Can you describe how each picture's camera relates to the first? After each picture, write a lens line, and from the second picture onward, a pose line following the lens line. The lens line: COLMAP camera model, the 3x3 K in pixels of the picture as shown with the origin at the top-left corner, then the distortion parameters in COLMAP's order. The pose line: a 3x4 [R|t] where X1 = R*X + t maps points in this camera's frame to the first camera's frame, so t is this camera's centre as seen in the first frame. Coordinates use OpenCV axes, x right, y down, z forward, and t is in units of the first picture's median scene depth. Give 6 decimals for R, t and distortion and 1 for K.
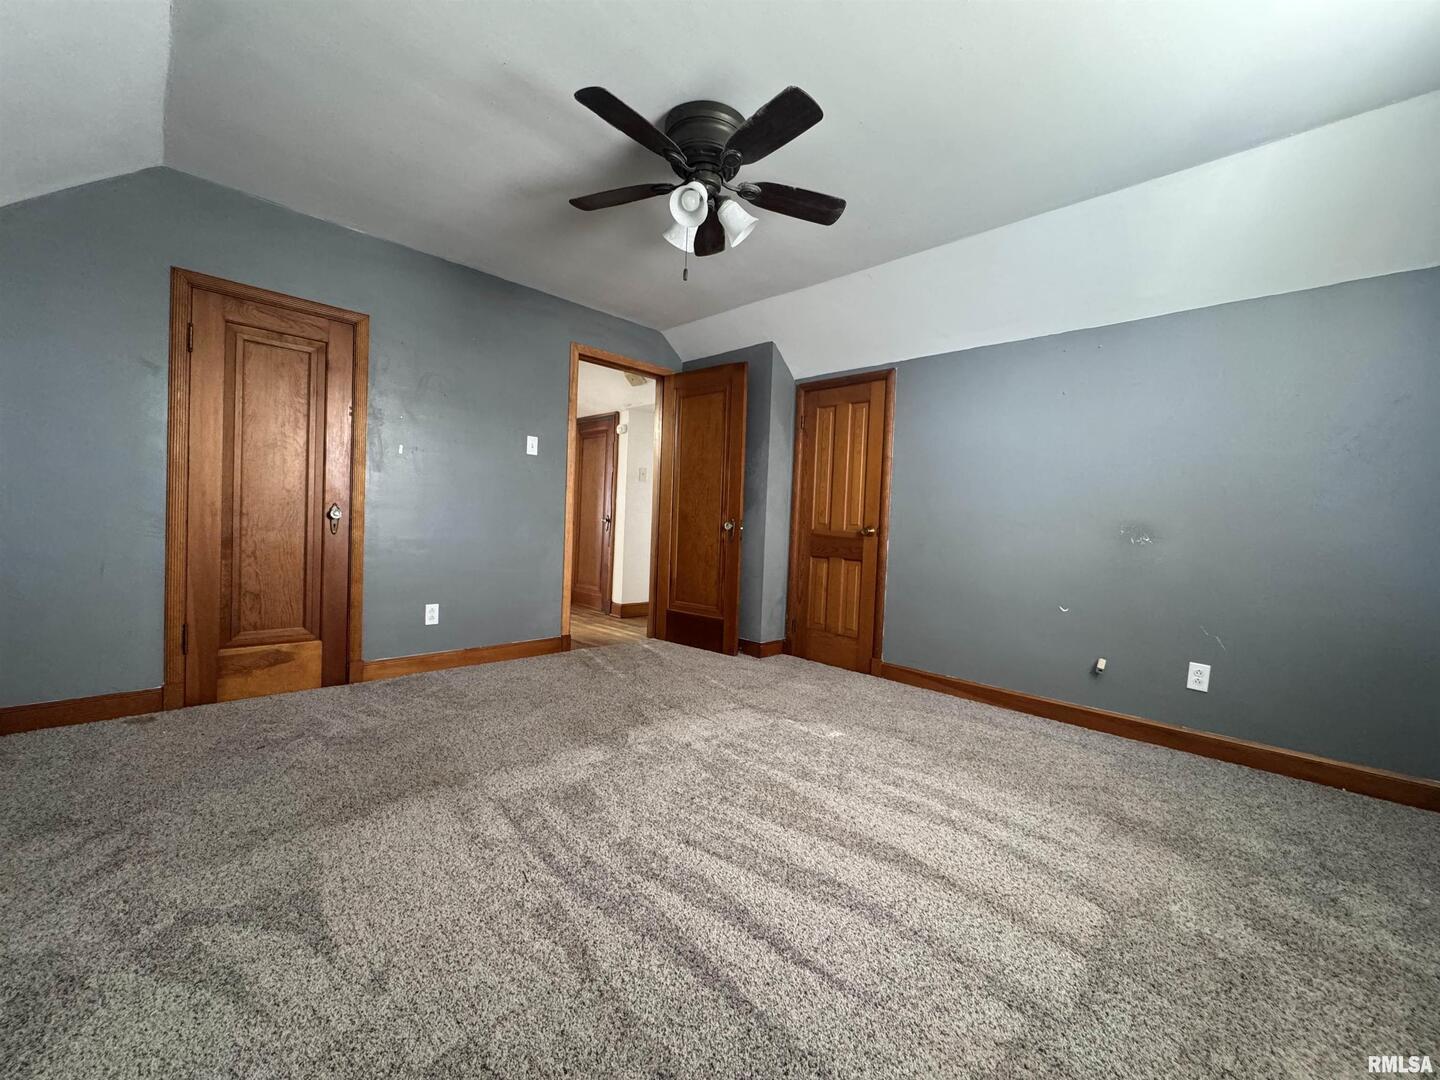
lens RADIAL K [[576.4, 0, 719.4], [0, 576.4, 538.4], [0, 0, 1]] dist [-0.004147, -0.000024]
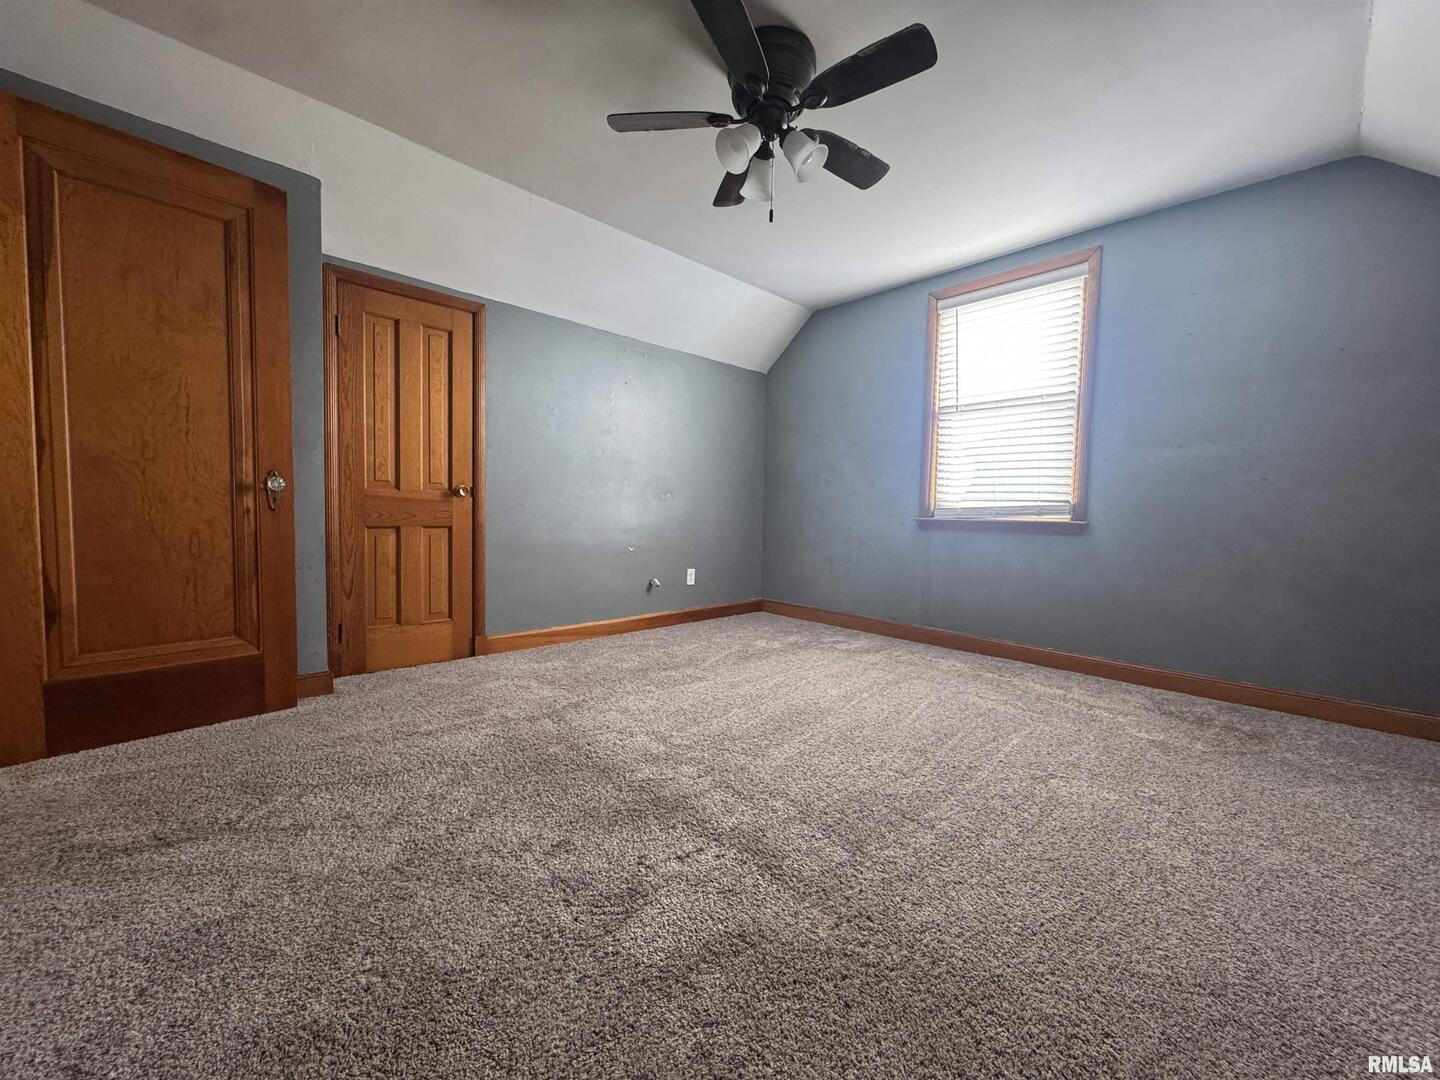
lens RADIAL K [[576.4, 0, 719.1], [0, 576.4, 540.1], [0, 0, 1]] dist [-0.004147, -0.000024]
pose [[0.020556, -0.097303, 0.995042, -0.556474], [0.004190, 0.995252, 0.097237, -0.020521], [-0.999780, 0.002171, 0.020866, 0.583219]]
